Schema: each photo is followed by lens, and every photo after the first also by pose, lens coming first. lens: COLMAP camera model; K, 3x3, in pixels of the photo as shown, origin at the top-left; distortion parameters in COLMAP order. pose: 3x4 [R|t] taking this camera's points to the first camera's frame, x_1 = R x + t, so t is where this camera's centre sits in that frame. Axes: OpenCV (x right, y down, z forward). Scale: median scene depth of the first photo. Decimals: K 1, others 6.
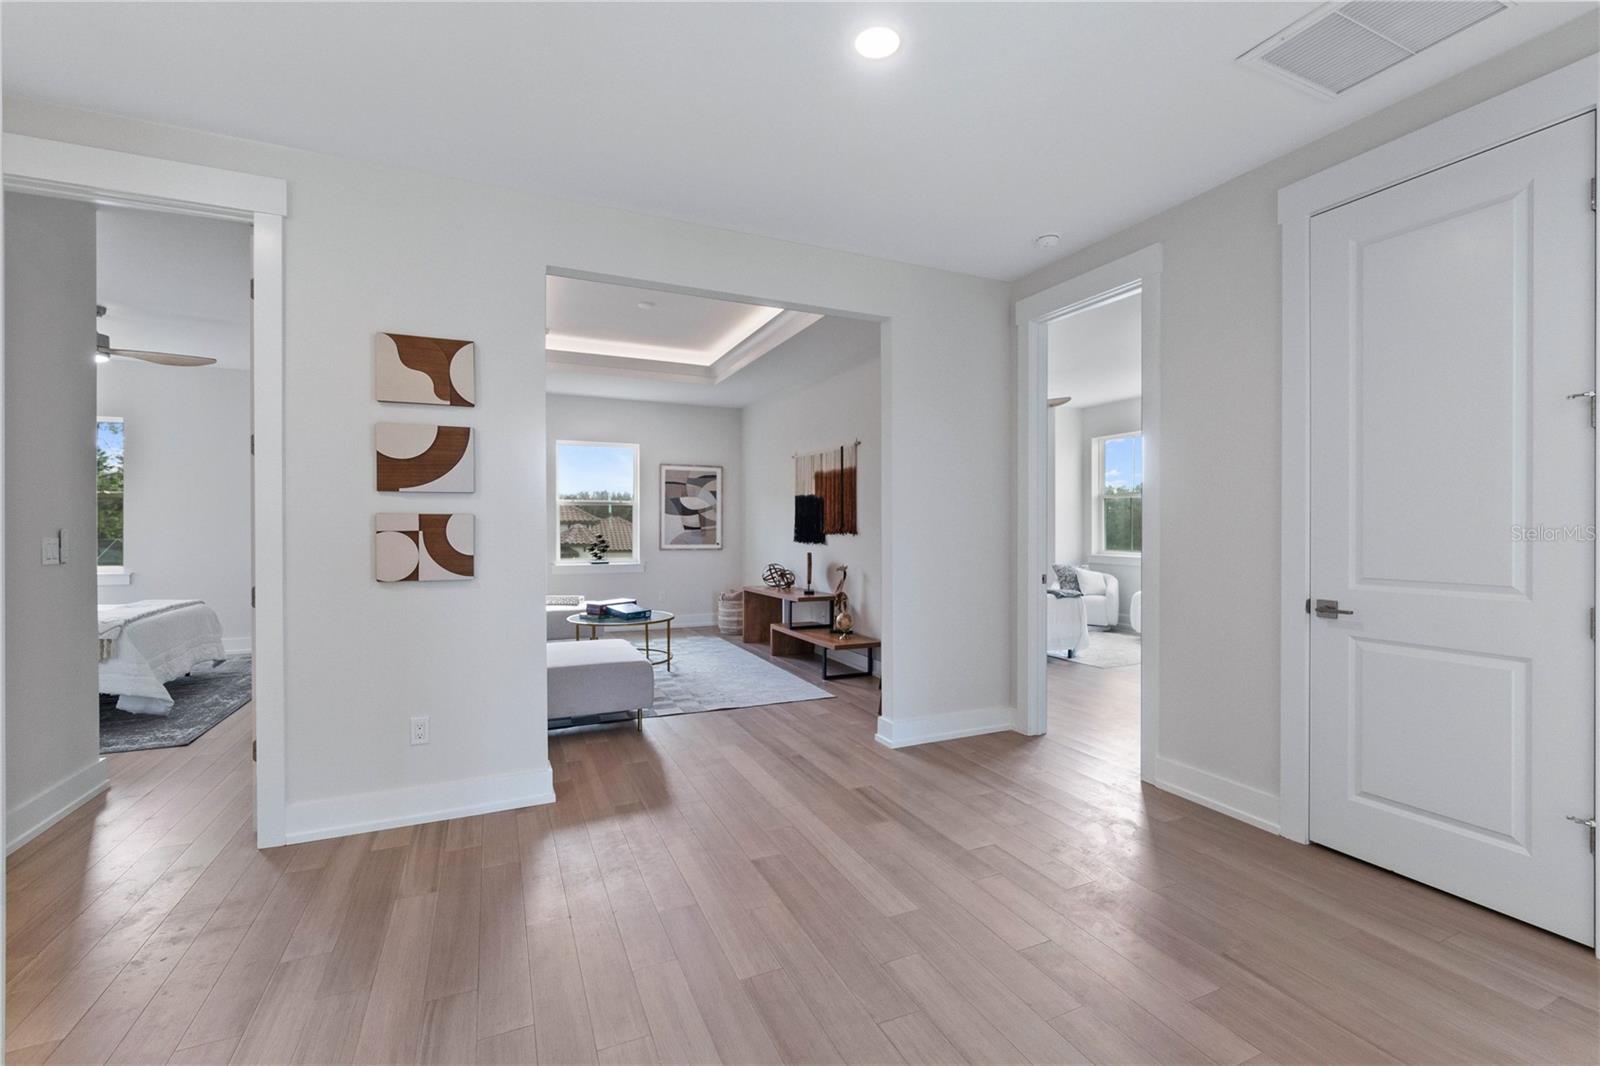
lens RADIAL K [[681.5, 0, 804.7], [0, 681.5, 527.2], [0, 0, 1]] dist [-0.003159, 0.000455]
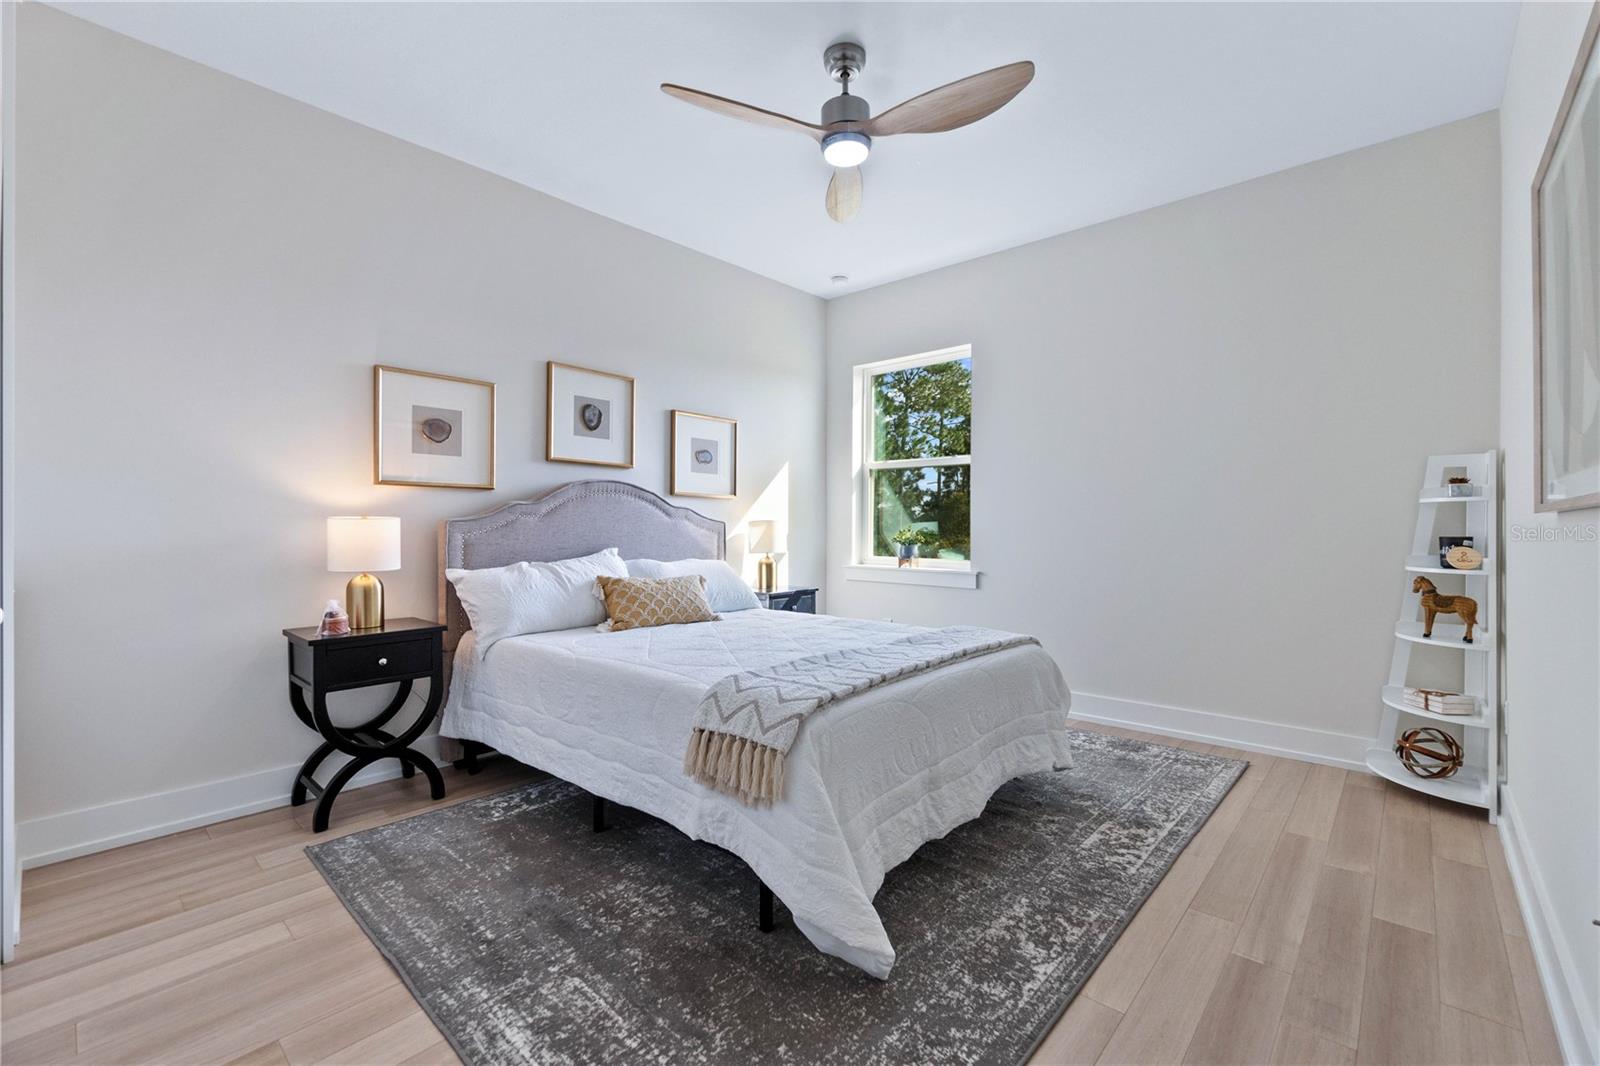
lens RADIAL K [[681.5, 0, 804.7], [0, 681.5, 527.2], [0, 0, 1]] dist [-0.003159, 0.000455]
pose [[0.401759, 0.001311, -0.915745, -0.300042], [-0.007155, 0.999973, -0.001707, 0.017376], [0.915718, 0.007238, 0.401757, 0.390932]]
